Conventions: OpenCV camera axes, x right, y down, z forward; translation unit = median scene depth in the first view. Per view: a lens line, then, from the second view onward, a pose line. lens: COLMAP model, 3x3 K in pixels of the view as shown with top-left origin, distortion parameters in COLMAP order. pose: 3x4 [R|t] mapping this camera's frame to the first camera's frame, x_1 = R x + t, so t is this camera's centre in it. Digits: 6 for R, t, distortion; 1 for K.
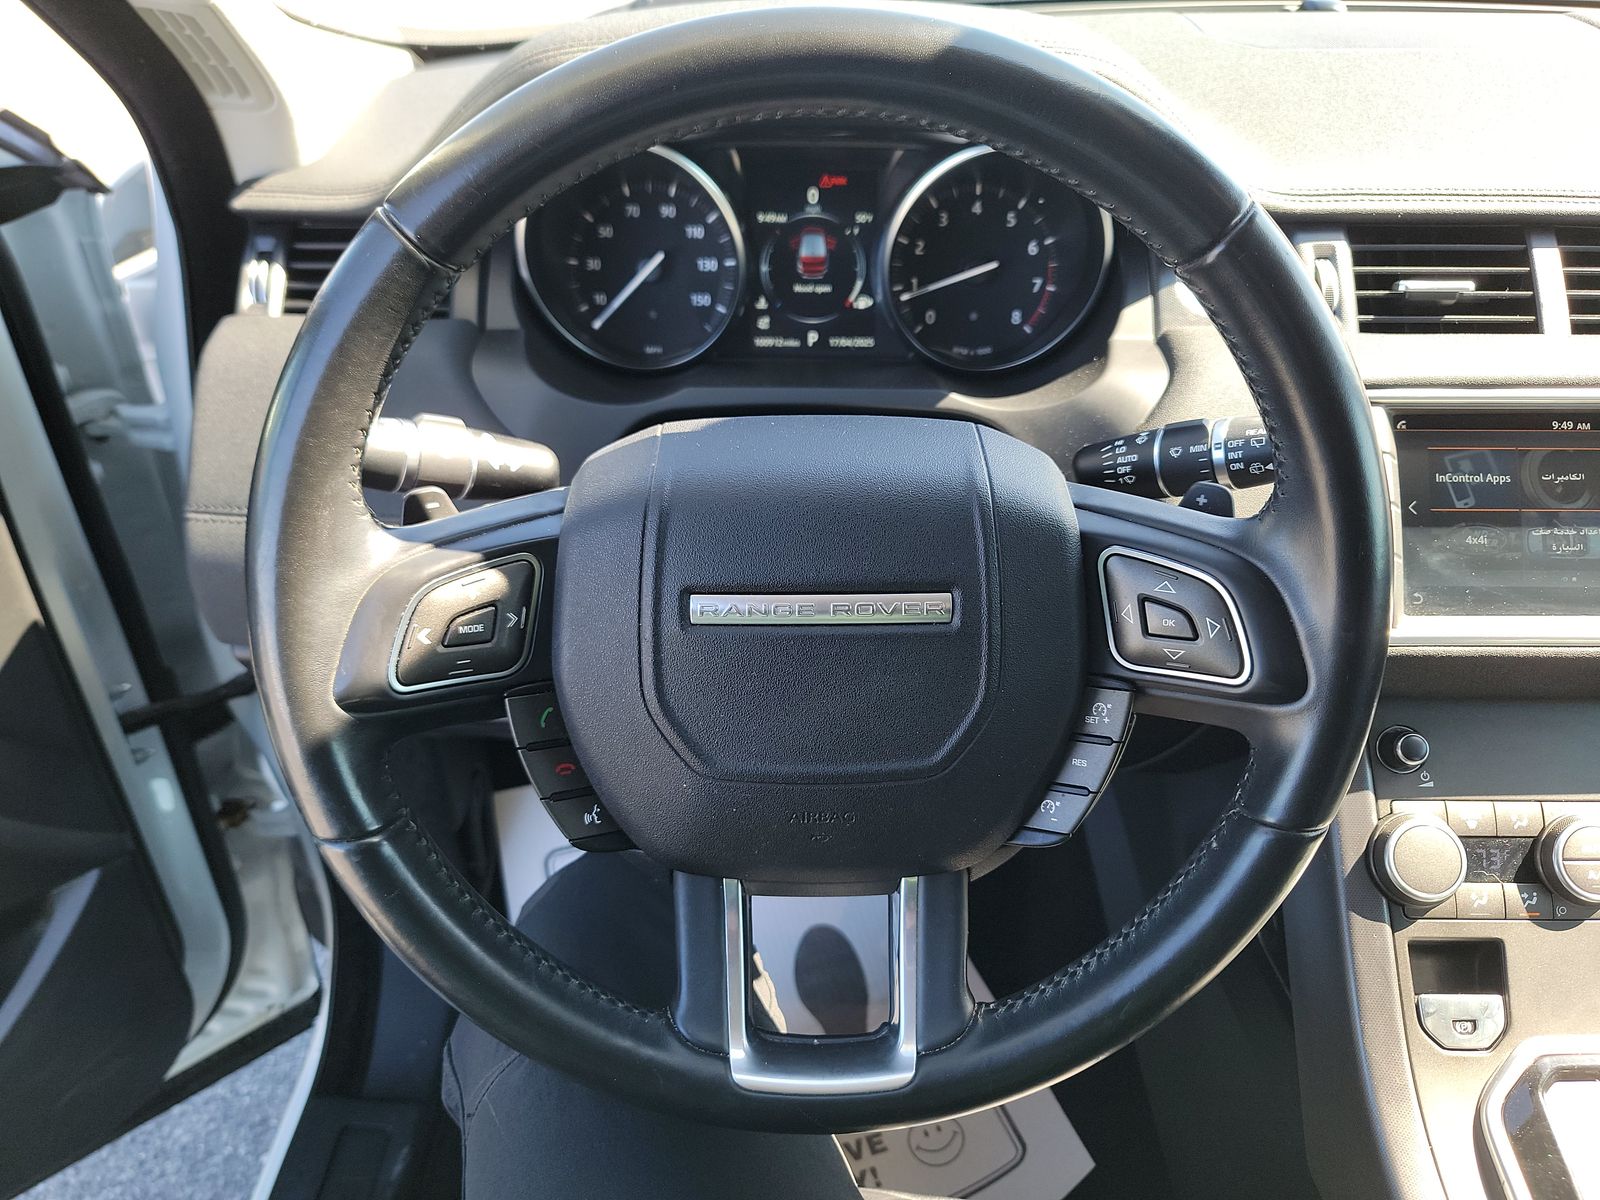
lens RADIAL K [[1130.0, 0, 803.2], [0, 1130.0, 607.1], [0, 0, 1]] dist [0.008686, -0.031871]
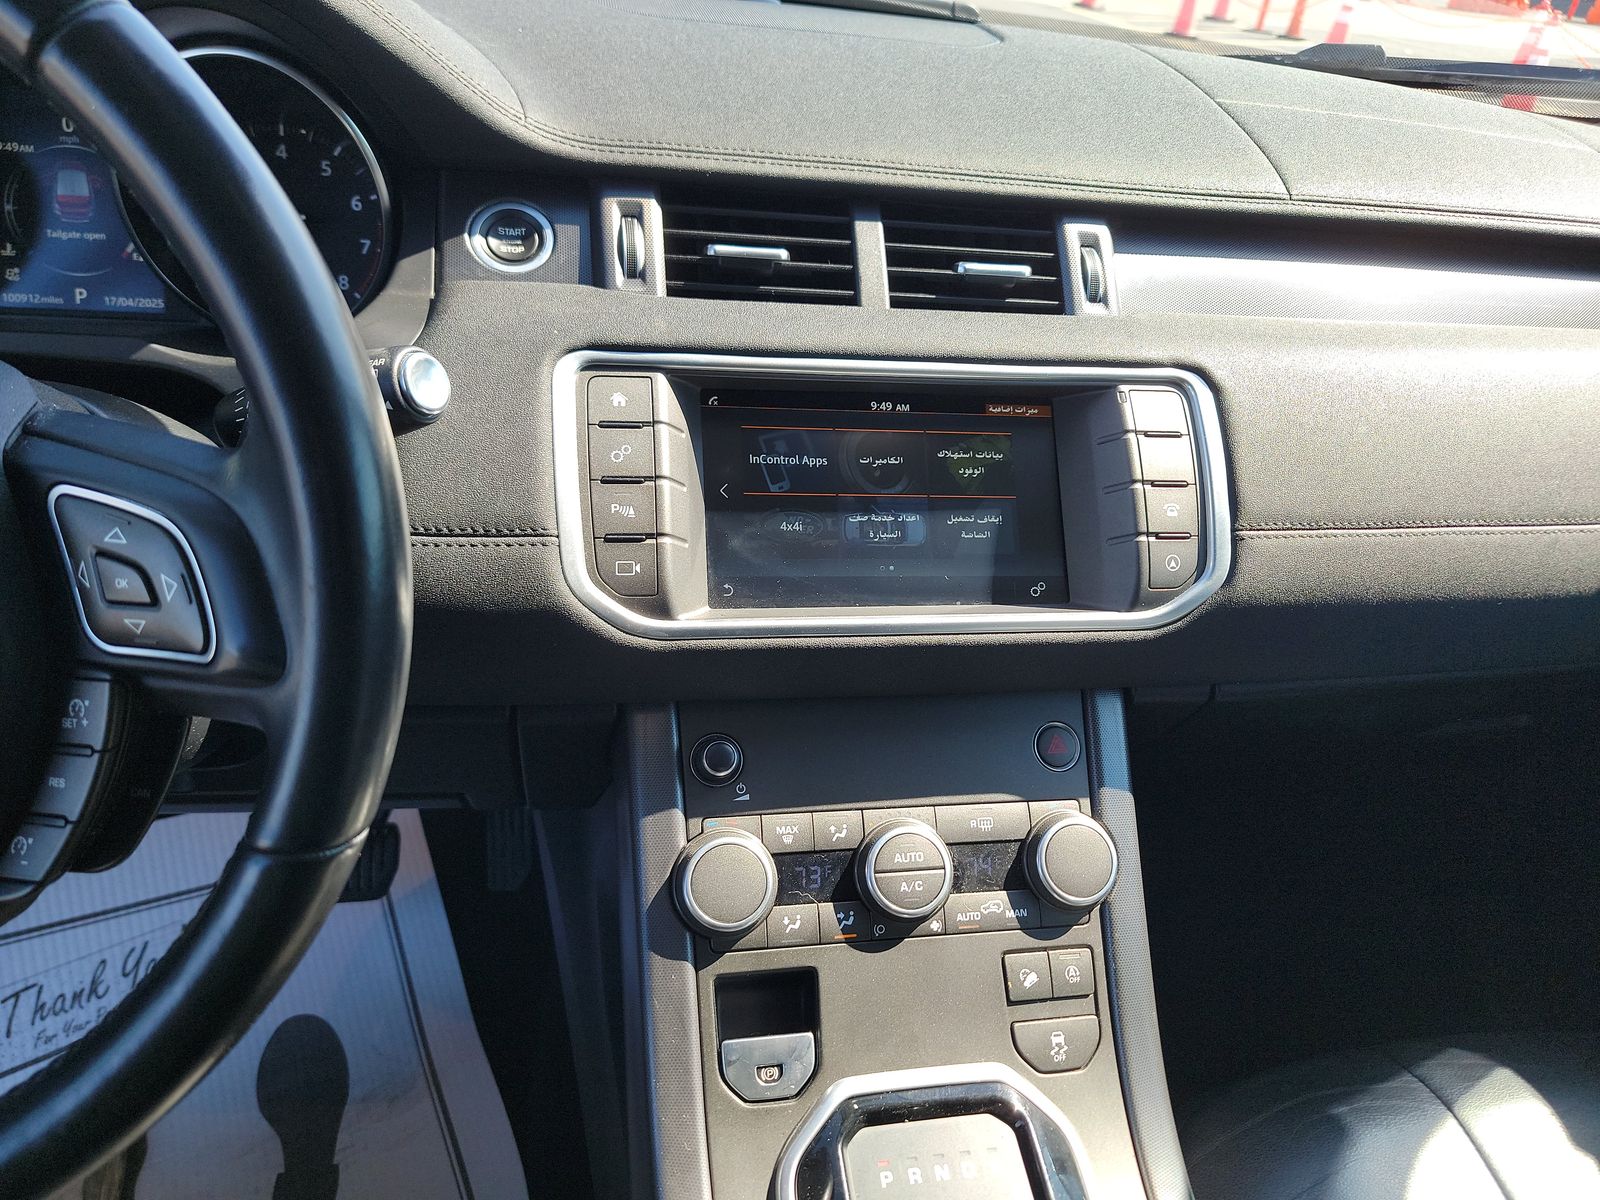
lens RADIAL K [[1130.0, 0, 801.6], [0, 1130.0, 608.4], [0, 0, 1]] dist [0.008686, -0.031871]
pose [[0.967953, -0.014628, 0.250705, 0.375614], [0.027606, 0.998450, -0.048331, 0.051594], [-0.249610, 0.053703, 0.966856, 0.116041]]
